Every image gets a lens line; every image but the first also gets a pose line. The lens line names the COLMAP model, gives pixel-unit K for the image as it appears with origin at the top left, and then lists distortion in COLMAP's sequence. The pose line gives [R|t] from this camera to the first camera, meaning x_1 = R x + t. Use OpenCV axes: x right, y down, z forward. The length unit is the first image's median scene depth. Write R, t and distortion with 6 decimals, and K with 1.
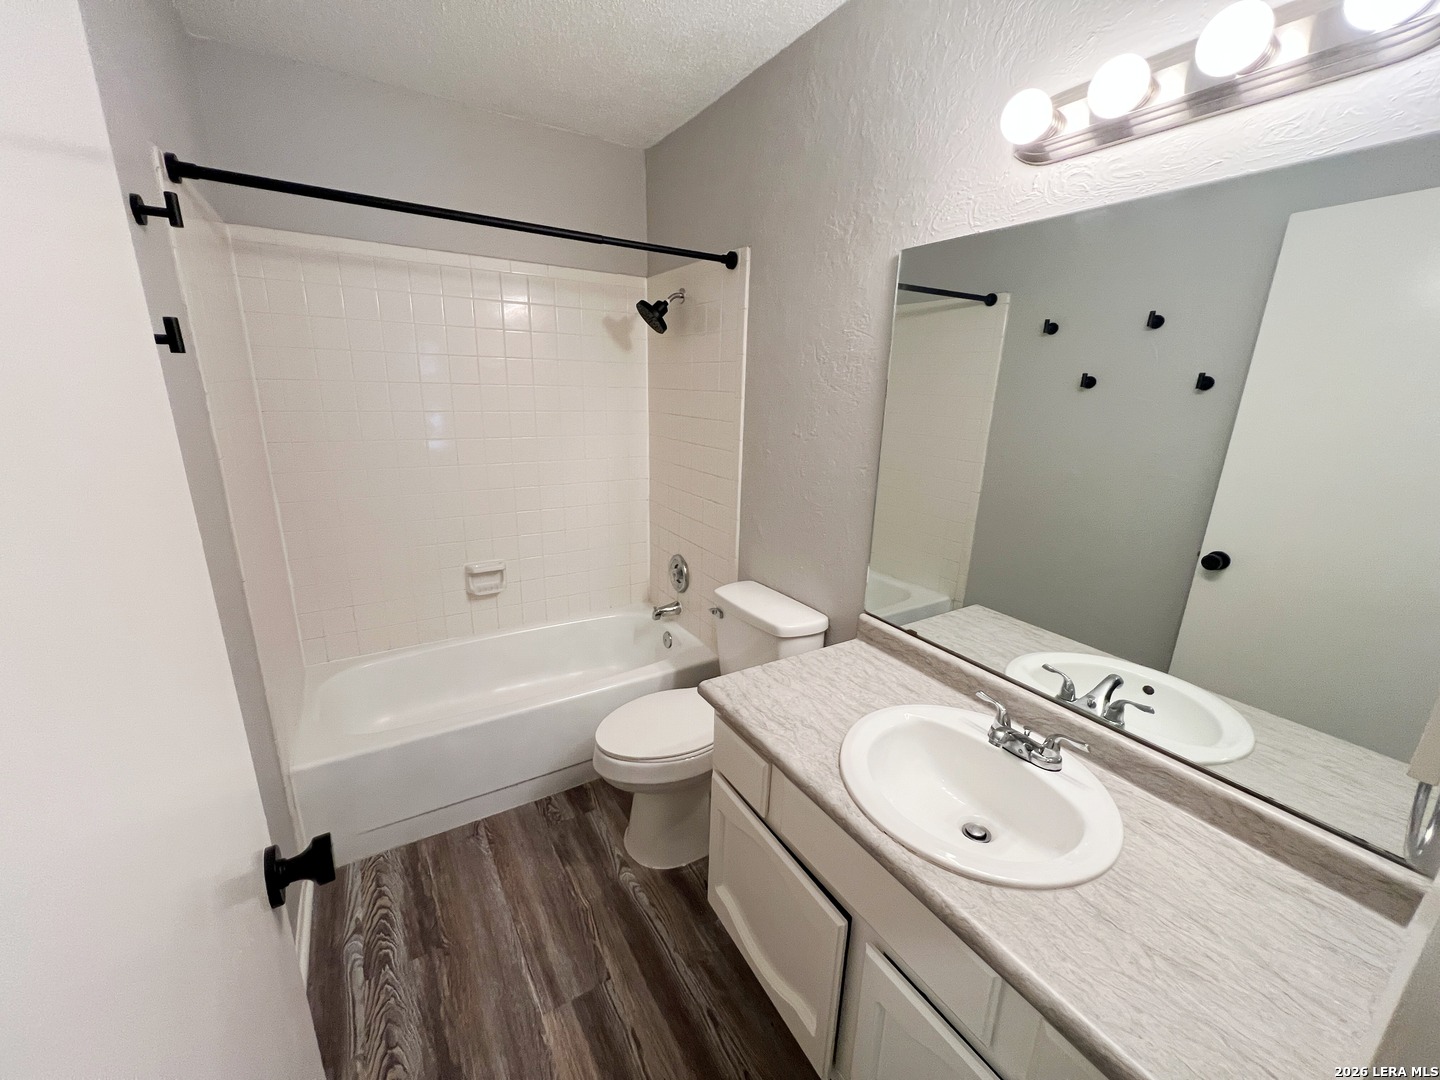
lens RADIAL K [[575.4, 0, 719.1], [0, 575.4, 541.4], [0, 0, 1]] dist [0.000893, -0.000307]
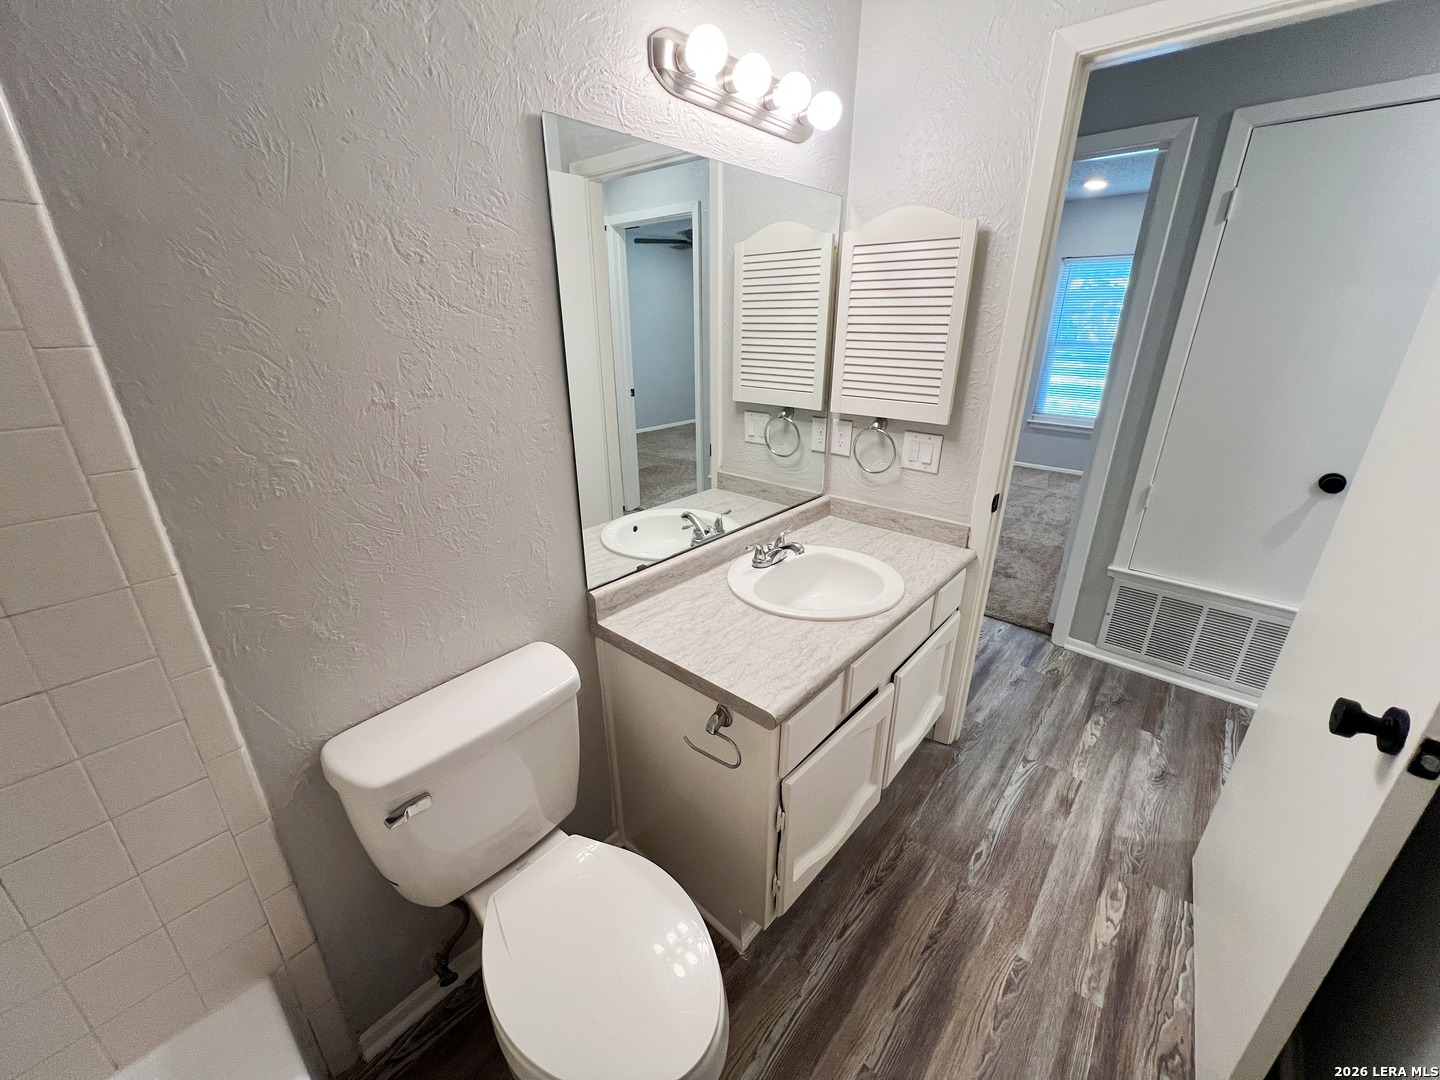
lens RADIAL K [[575.4, 0, 719.7], [0, 575.4, 540.6], [0, 0, 1]] dist [0.000893, -0.000307]
pose [[-0.294801, -0.373715, 0.879448, -0.591092], [0.245720, 0.859752, 0.447714, -0.308864], [-0.923425, 0.348085, -0.161626, 1.104678]]
